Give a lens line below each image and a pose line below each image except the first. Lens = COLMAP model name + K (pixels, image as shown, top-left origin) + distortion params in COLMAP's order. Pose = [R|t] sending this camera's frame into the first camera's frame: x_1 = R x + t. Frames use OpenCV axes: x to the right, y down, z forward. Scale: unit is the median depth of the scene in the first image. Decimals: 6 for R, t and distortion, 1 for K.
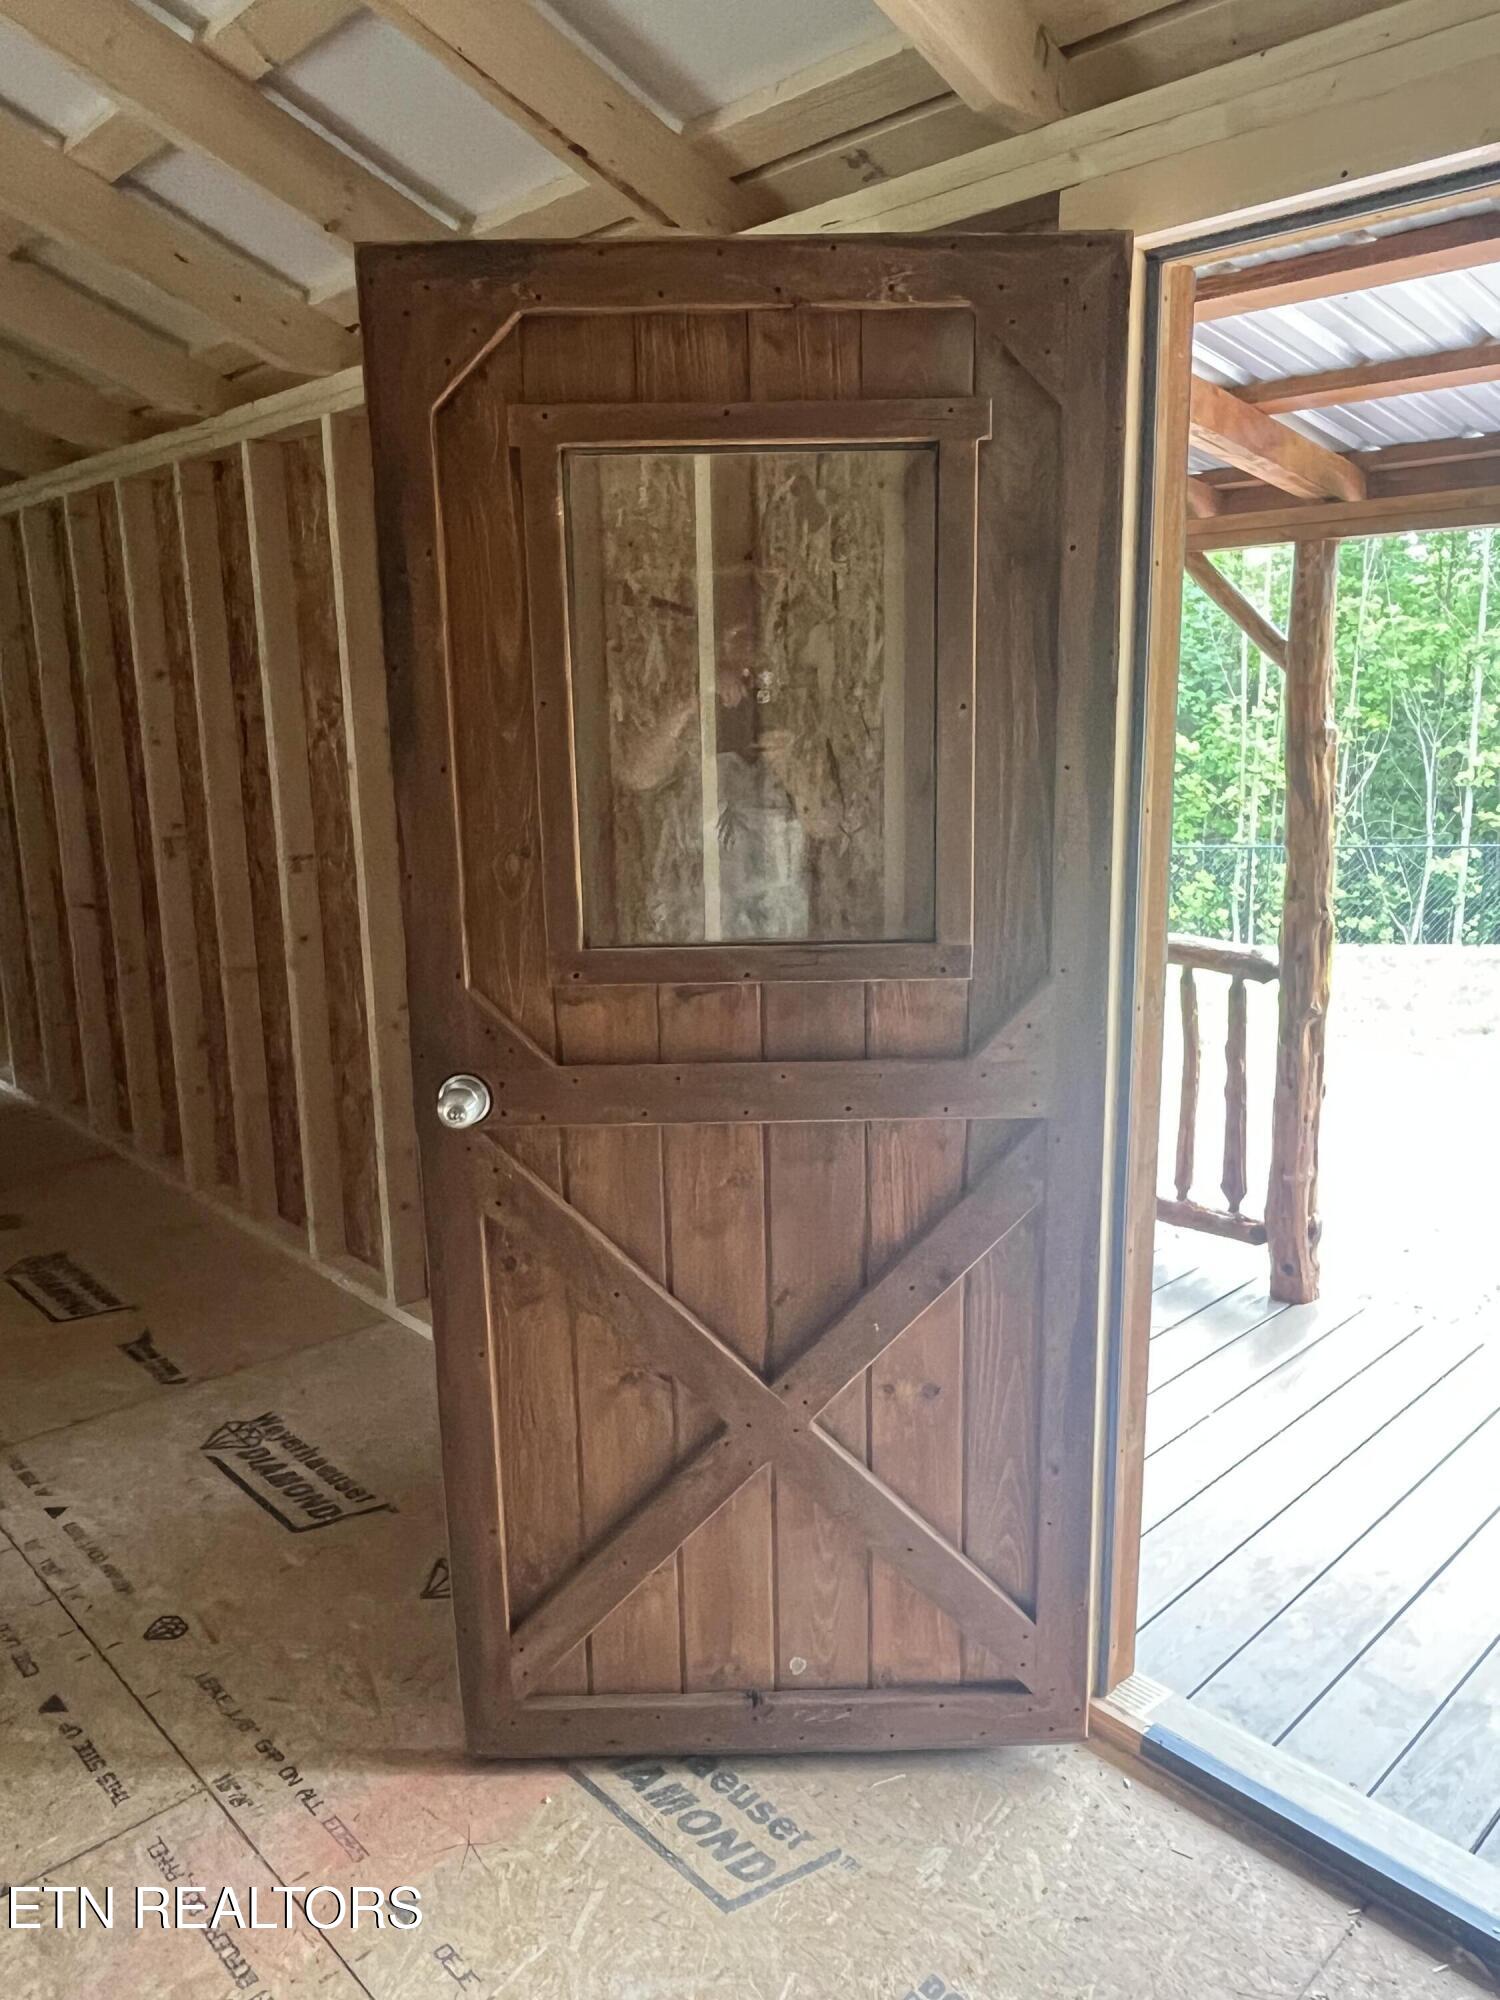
lens RADIAL K [[1396.7, 0, 754.0], [0, 1396.7, 989.4], [0, 0, 1]] dist [0.003034, -0.004716]
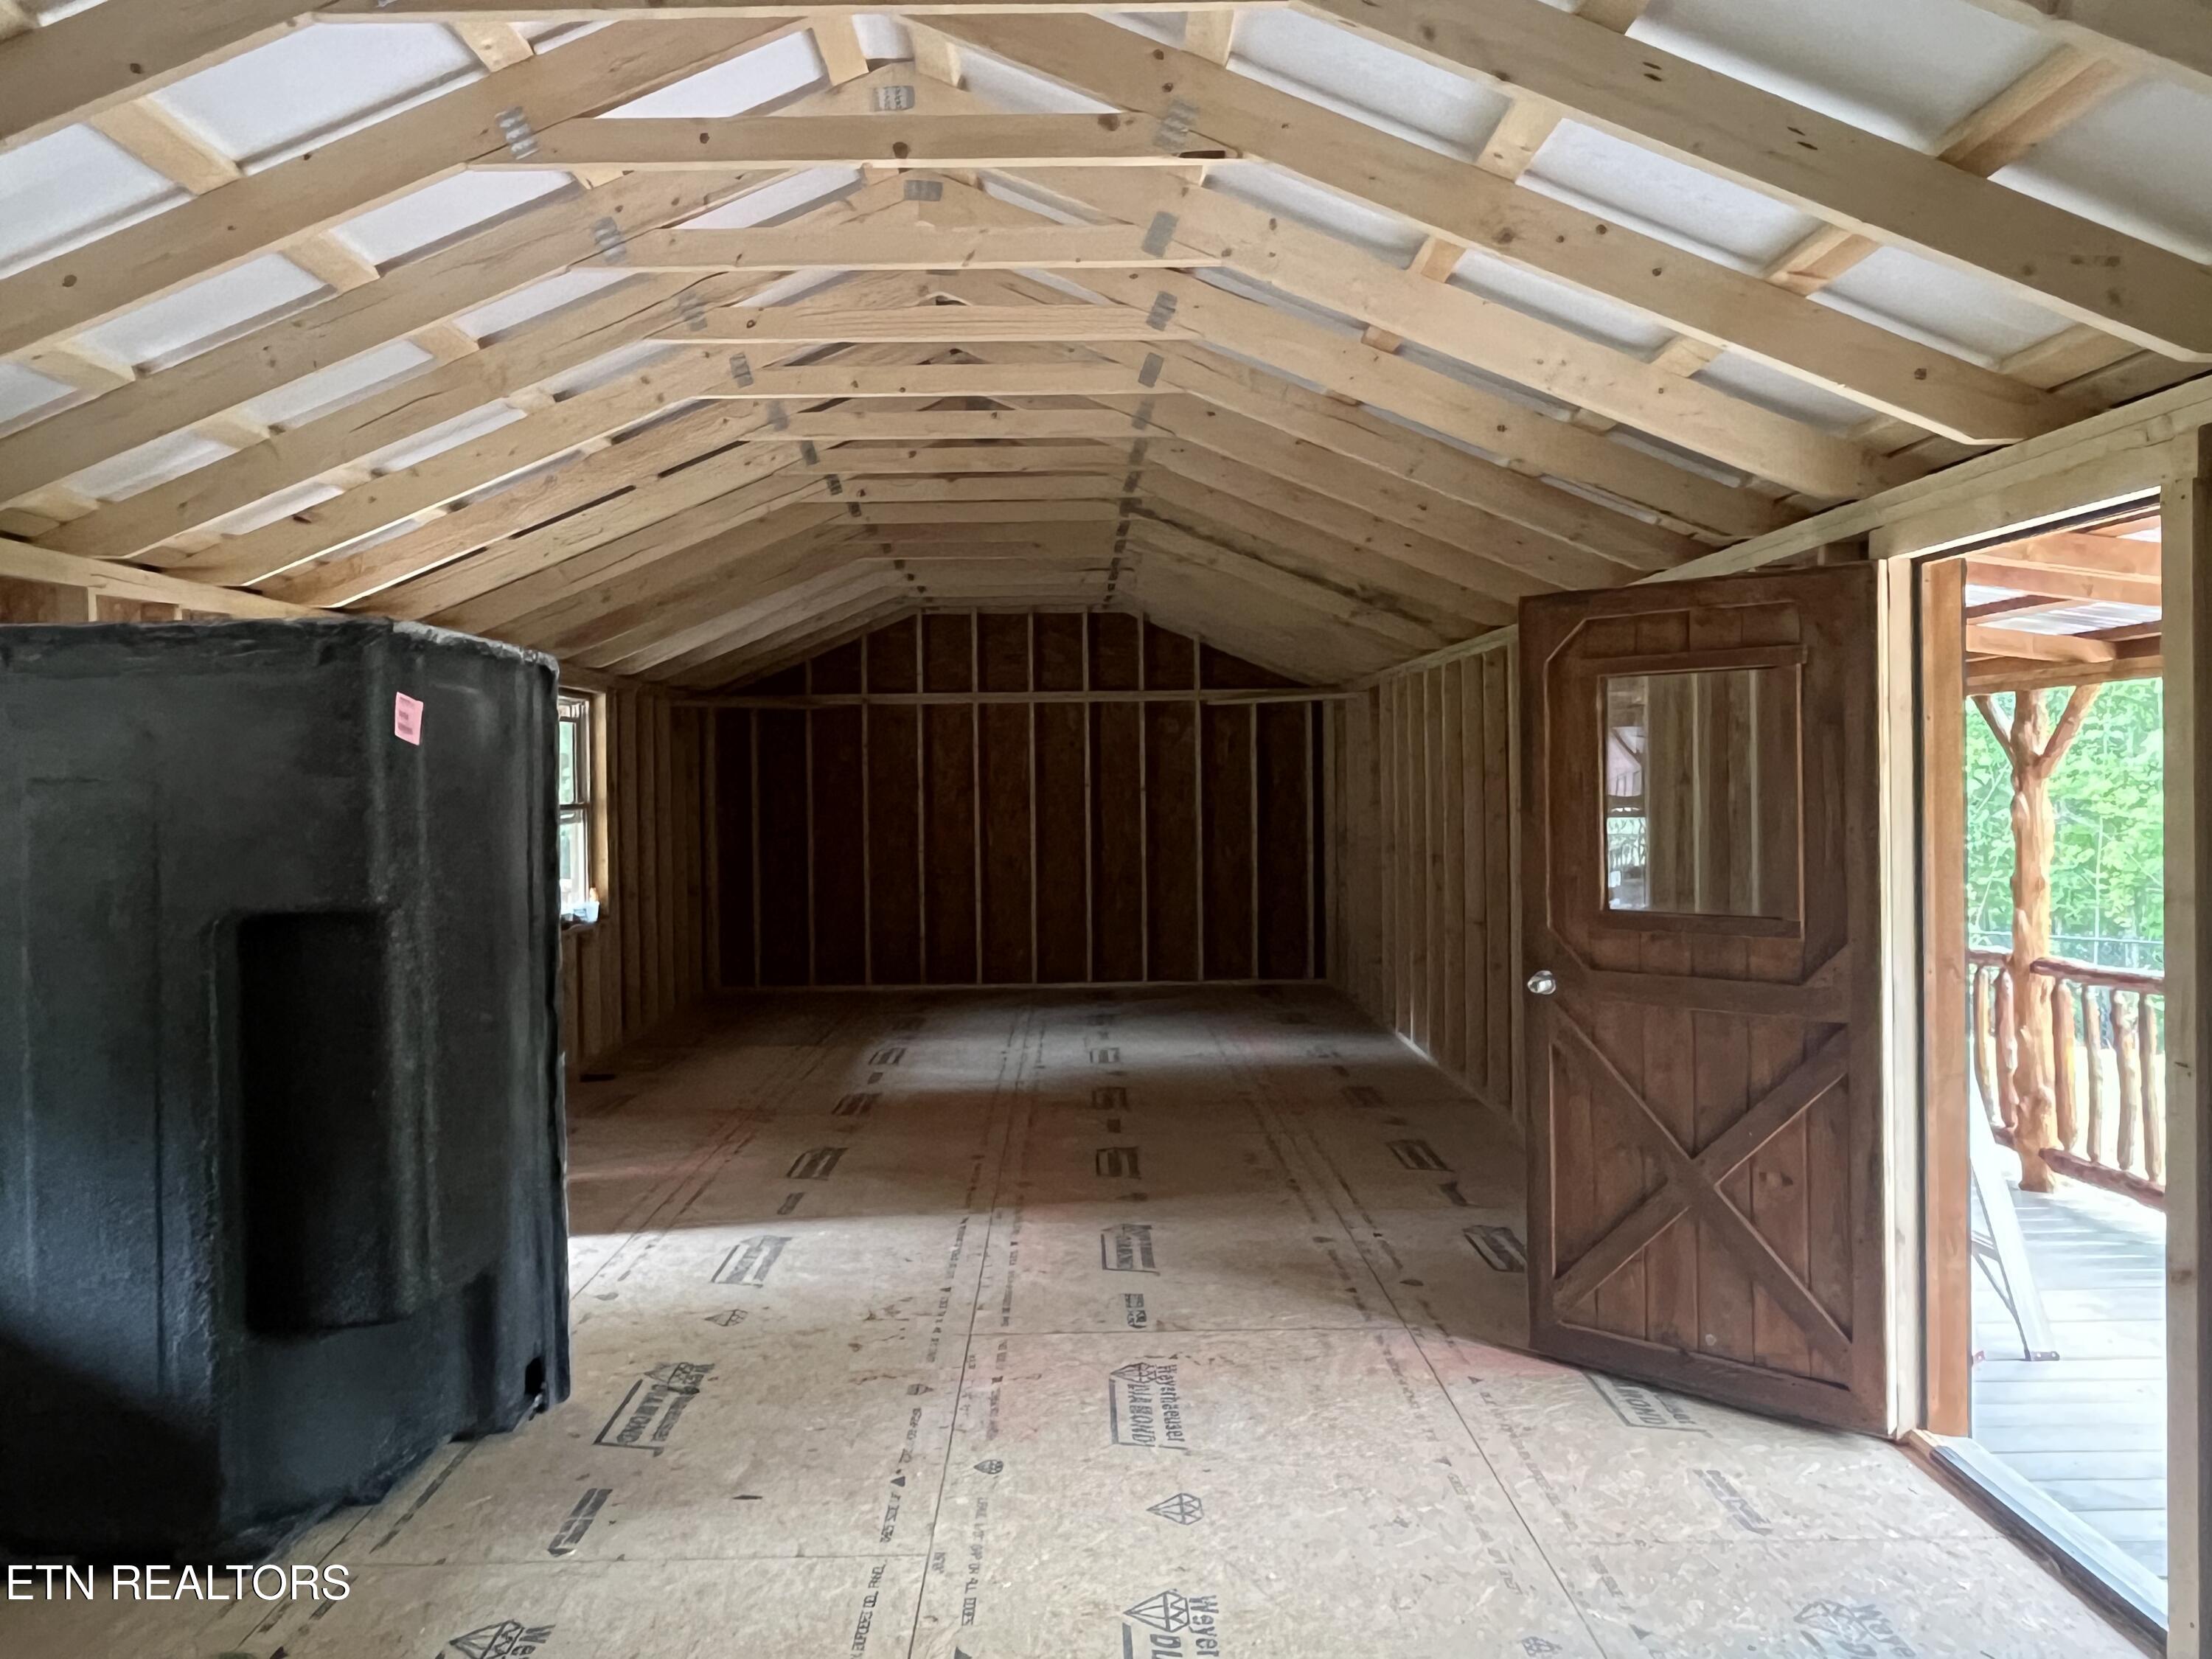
lens RADIAL K [[1544.8, 0, 1105.8], [0, 1544.8, 817.7], [0, 0, 1]] dist [0.003034, -0.004716]
pose [[0.727878, 0.017684, -0.685479, 0.804727], [-0.135796, 0.983586, -0.118821, 0.182934], [0.672126, 0.179573, 0.718331, -1.013934]]
